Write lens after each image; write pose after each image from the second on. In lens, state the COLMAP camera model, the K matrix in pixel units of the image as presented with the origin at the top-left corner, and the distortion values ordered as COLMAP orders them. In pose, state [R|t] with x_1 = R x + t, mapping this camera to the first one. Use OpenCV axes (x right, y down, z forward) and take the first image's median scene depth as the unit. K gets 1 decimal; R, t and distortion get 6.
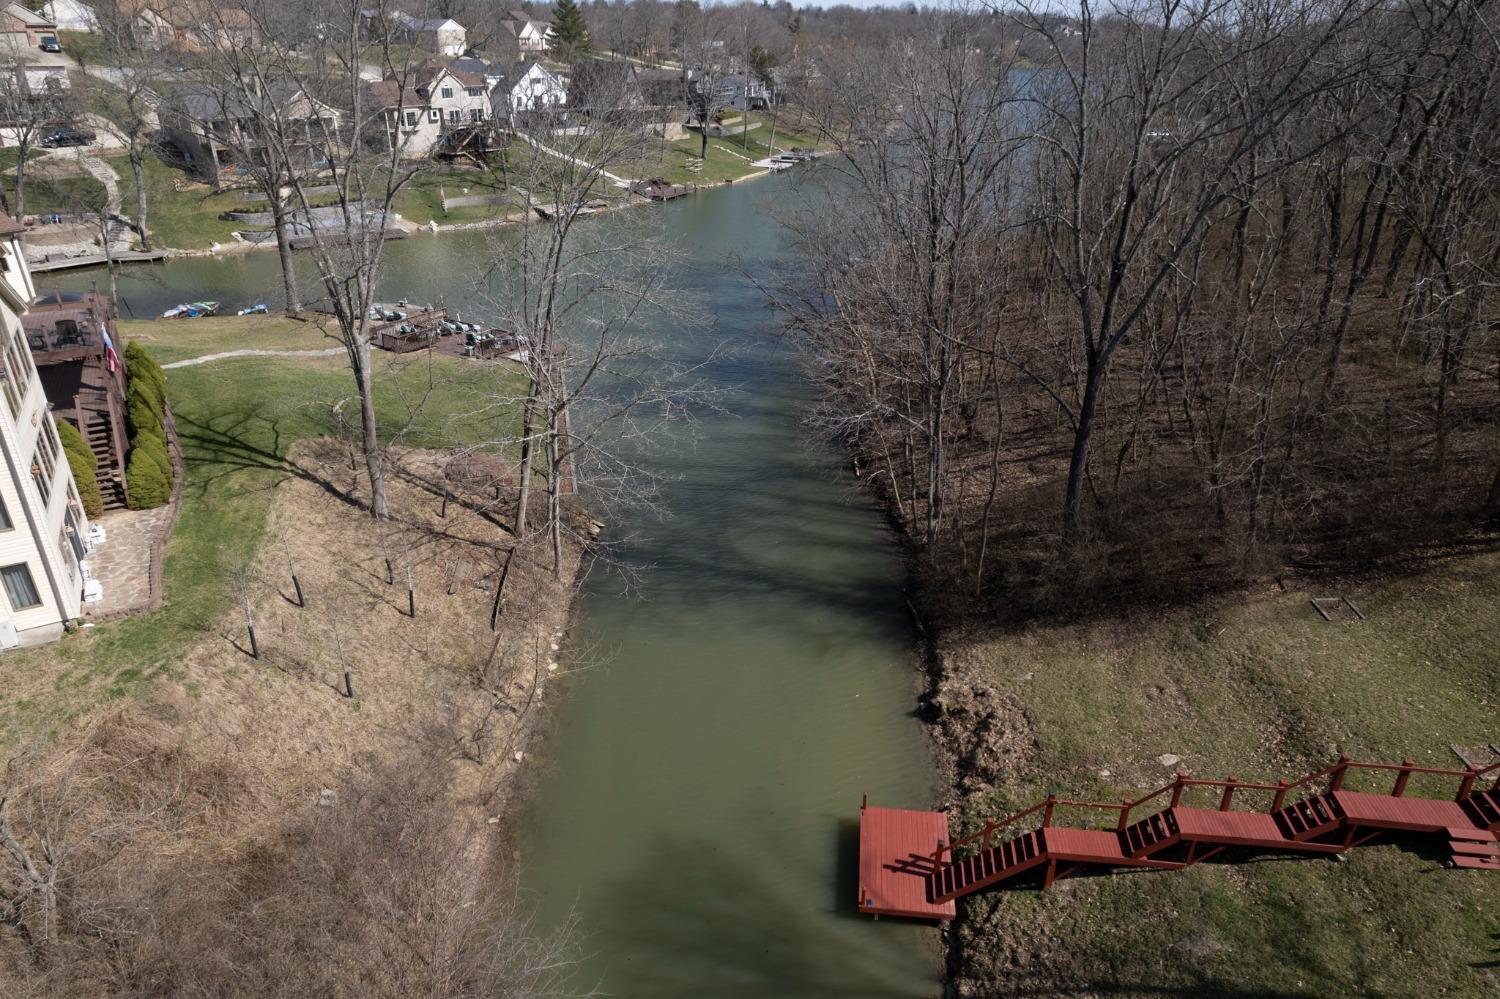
lens RADIAL K [[963.7, 0, 753.7], [0, 963.7, 501.0], [0, 0, 1]] dist [-0.075873, 0.069482]
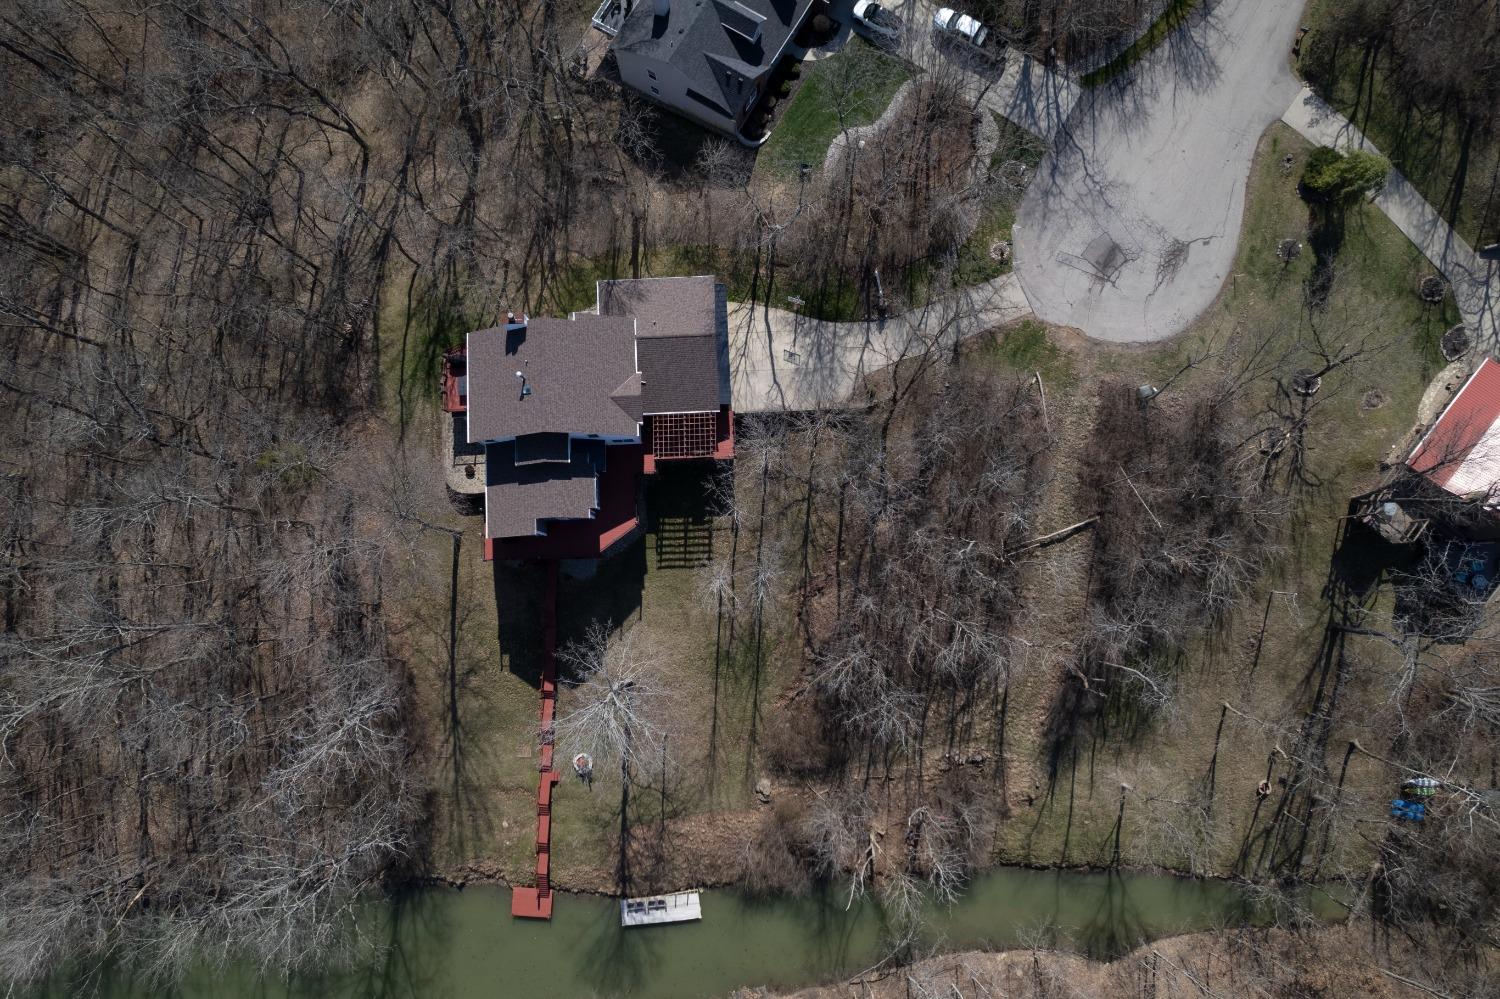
lens RADIAL K [[945.1, 0, 750.0], [0, 945.1, 503.5], [0, 0, 1]] dist [-0.071982, 0.062097]
pose [[-0.050690, -0.993094, 0.105801, 1.051978], [0.440116, 0.072884, 0.894978, -2.097756], [-0.896509, 0.091931, 0.433383, -1.111933]]
